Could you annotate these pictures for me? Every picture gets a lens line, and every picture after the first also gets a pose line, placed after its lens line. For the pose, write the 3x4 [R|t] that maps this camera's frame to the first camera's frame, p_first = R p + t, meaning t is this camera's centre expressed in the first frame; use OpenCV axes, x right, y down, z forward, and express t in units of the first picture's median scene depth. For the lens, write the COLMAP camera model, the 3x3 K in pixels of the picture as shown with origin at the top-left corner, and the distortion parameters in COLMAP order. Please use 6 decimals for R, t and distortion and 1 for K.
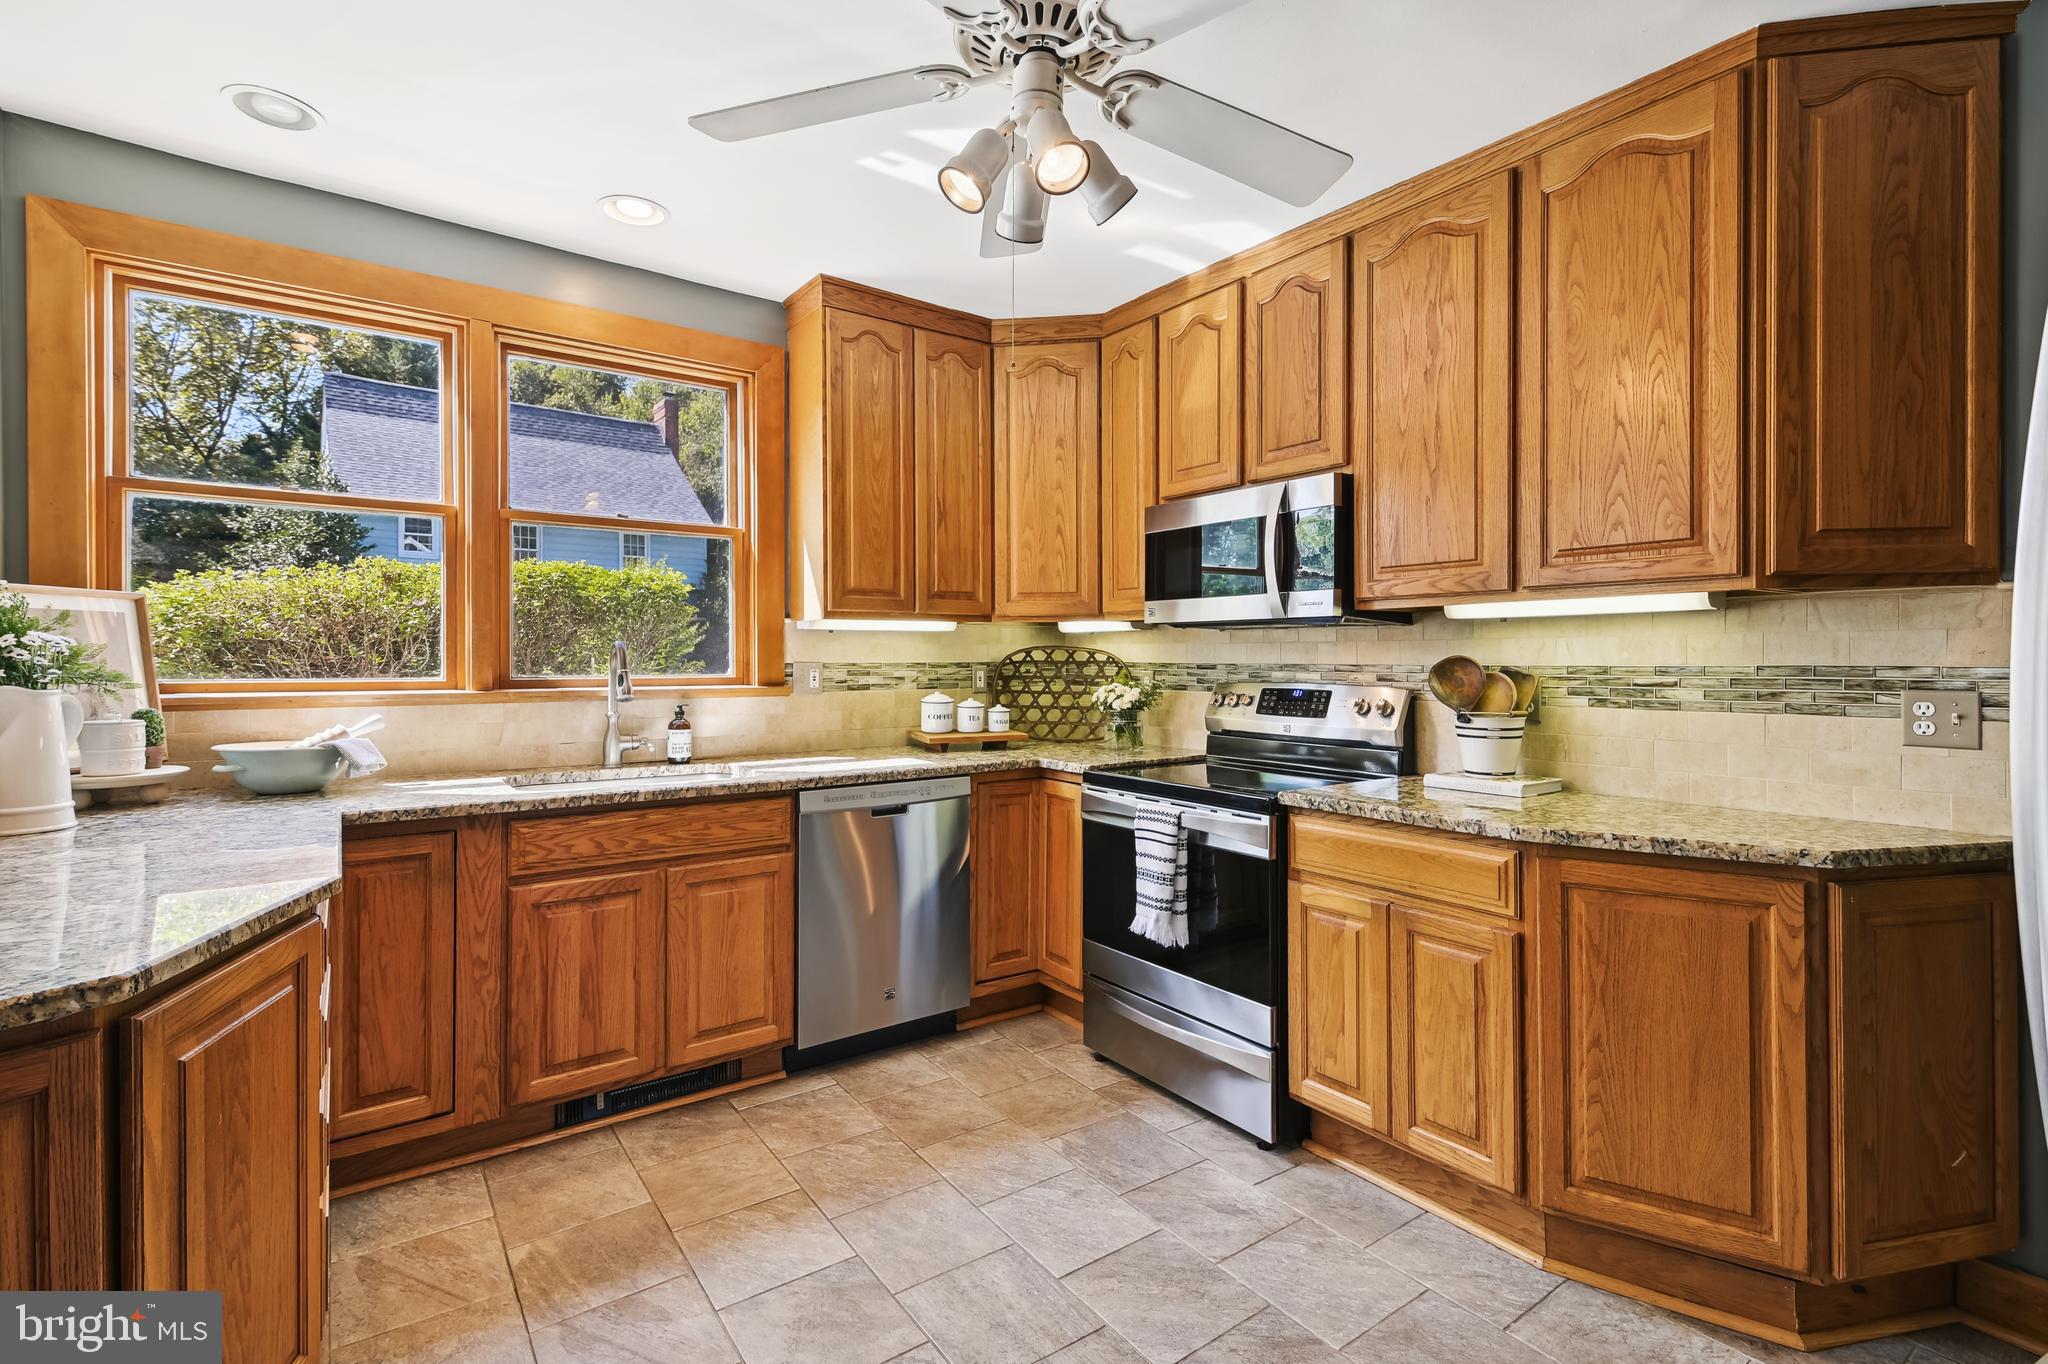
lens RADIAL K [[954.3, 0, 948.8], [0, 954.3, 657.2], [0, 0, 1]] dist [0.009099, -0.004015]
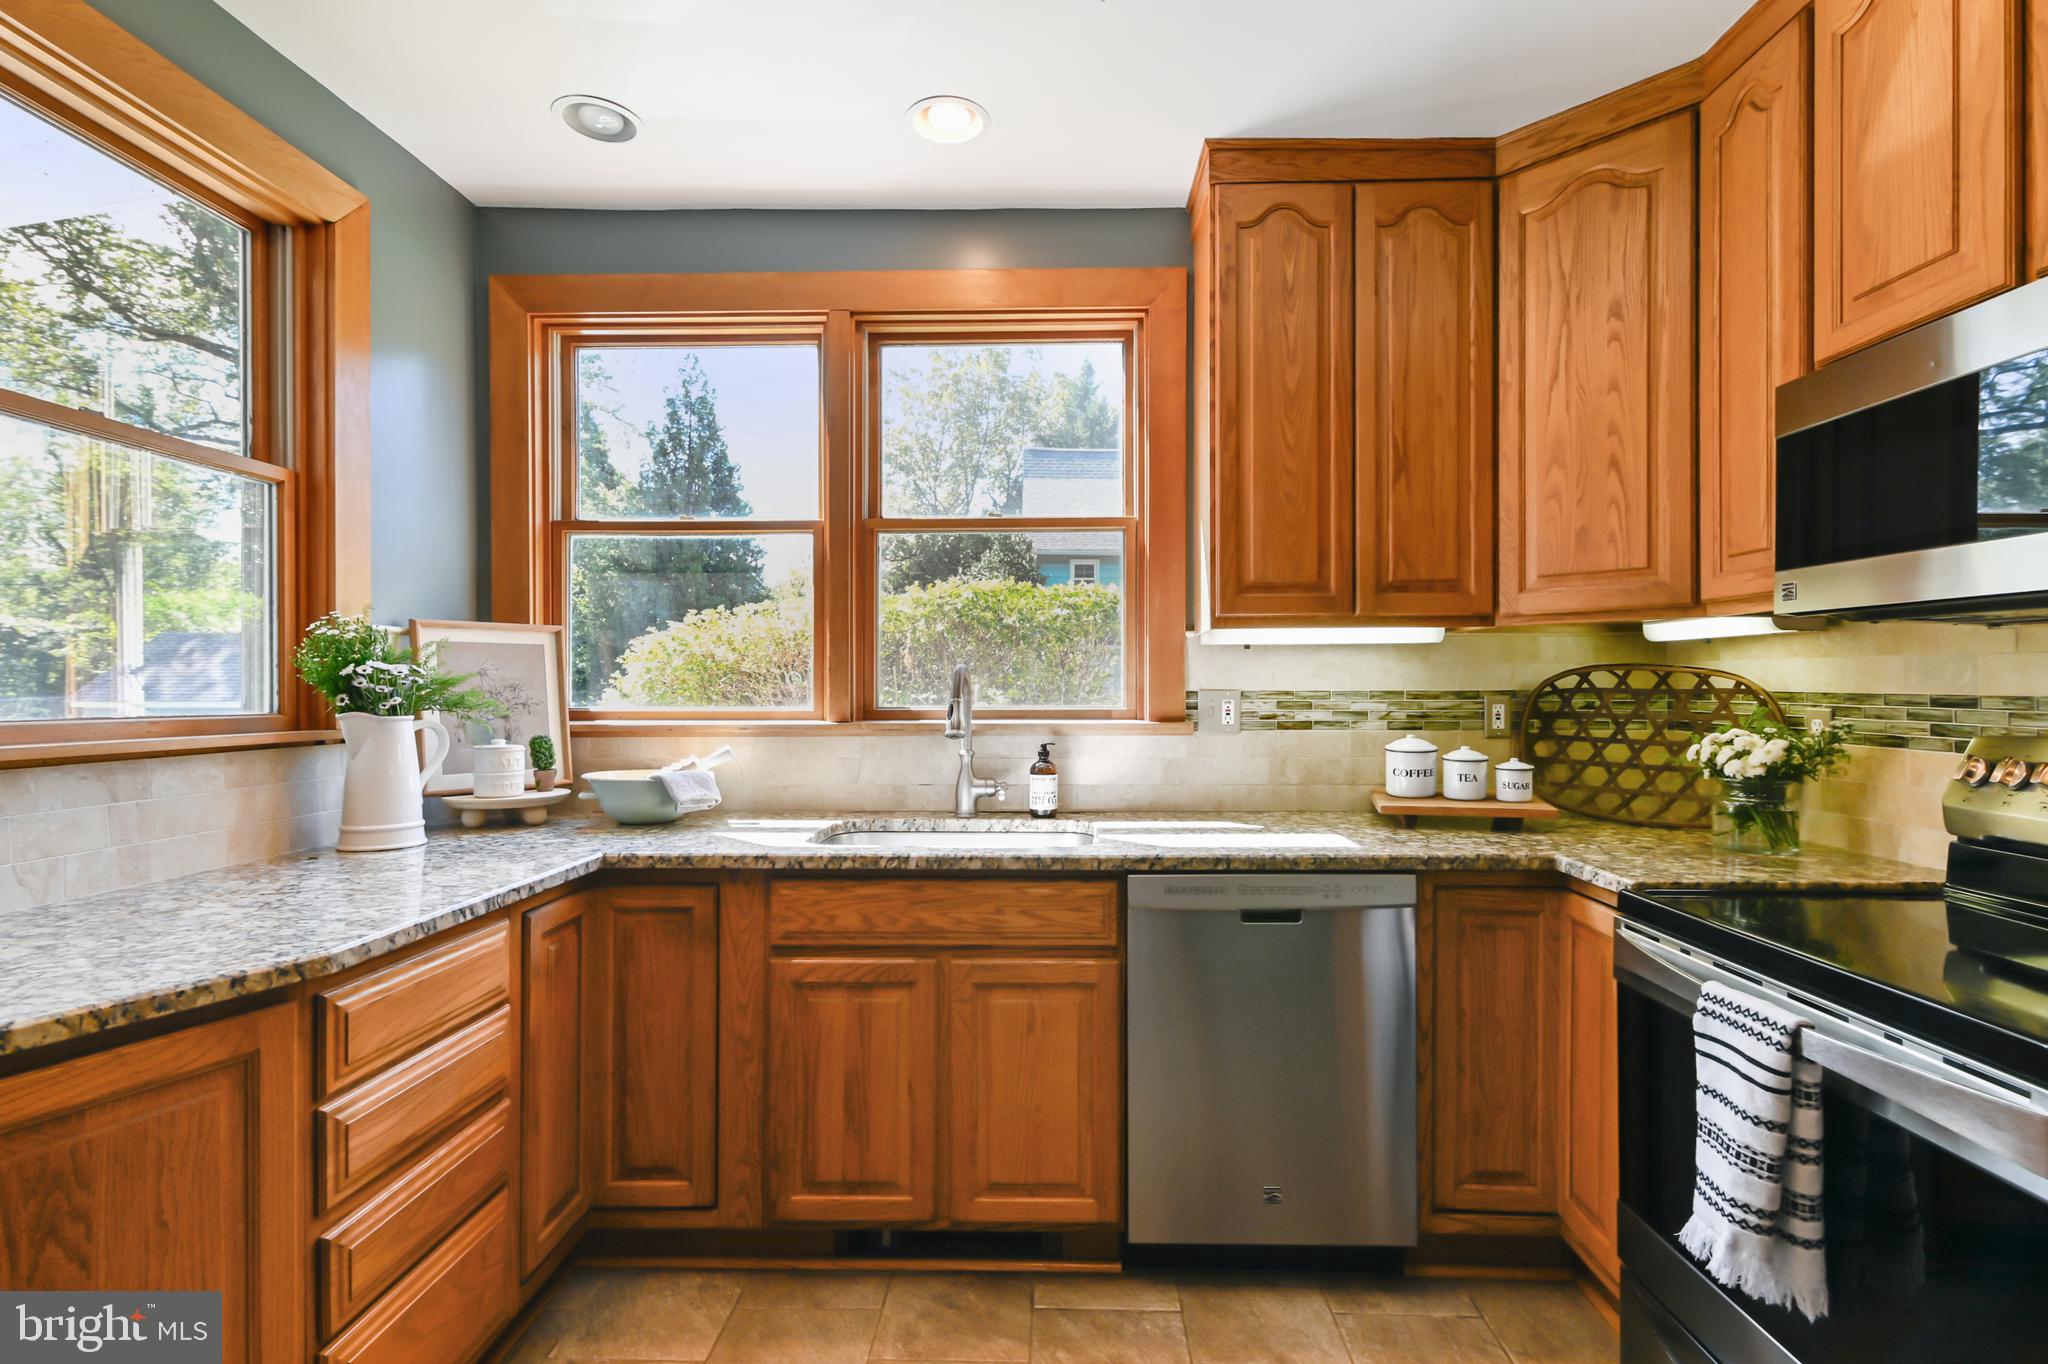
lens RADIAL K [[954.3, 0, 1025.7], [0, 954.3, 693.8], [0, 0, 1]] dist [0.009099, -0.004015]
pose [[0.830982, 0.002017, -0.556295, 0.156143], [0.001704, 0.999980, 0.006170, 0.003508], [0.556296, -0.006075, 0.830962, 0.347927]]
